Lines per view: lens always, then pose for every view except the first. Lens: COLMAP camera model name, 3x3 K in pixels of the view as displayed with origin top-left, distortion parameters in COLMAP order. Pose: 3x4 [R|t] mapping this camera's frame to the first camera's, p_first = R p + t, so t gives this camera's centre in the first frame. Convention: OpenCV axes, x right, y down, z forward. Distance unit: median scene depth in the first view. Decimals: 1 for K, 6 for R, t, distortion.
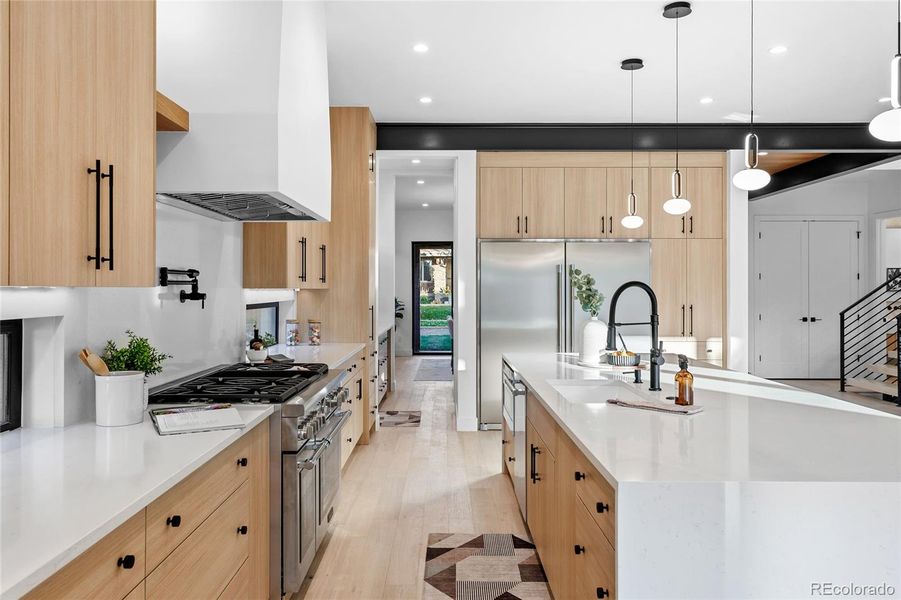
lens RADIAL K [[693.6, 0, 450.5], [0, 693.6, 300.0], [0, 0, 1]] dist [0.001622, 0.000619]
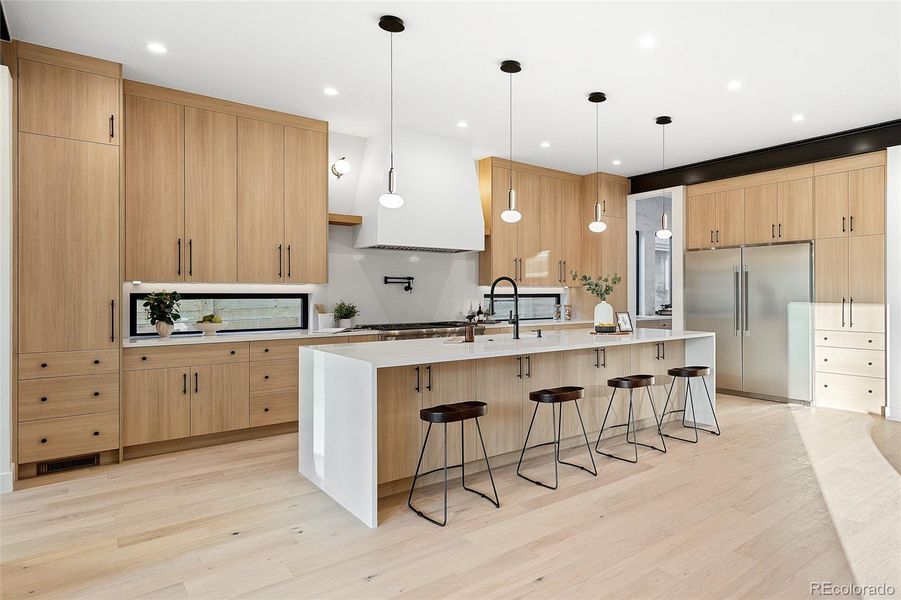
lens RADIAL K [[483.5, 0, 450.5], [0, 483.5, 300.0], [0, 0, 1]] dist [-0.001165, 0.000099]
pose [[0.609253, 0.011665, -0.792890, 0.585328], [-0.013917, 0.999895, 0.004017, 0.014419], [0.792854, 0.008587, 0.609352, 0.072331]]
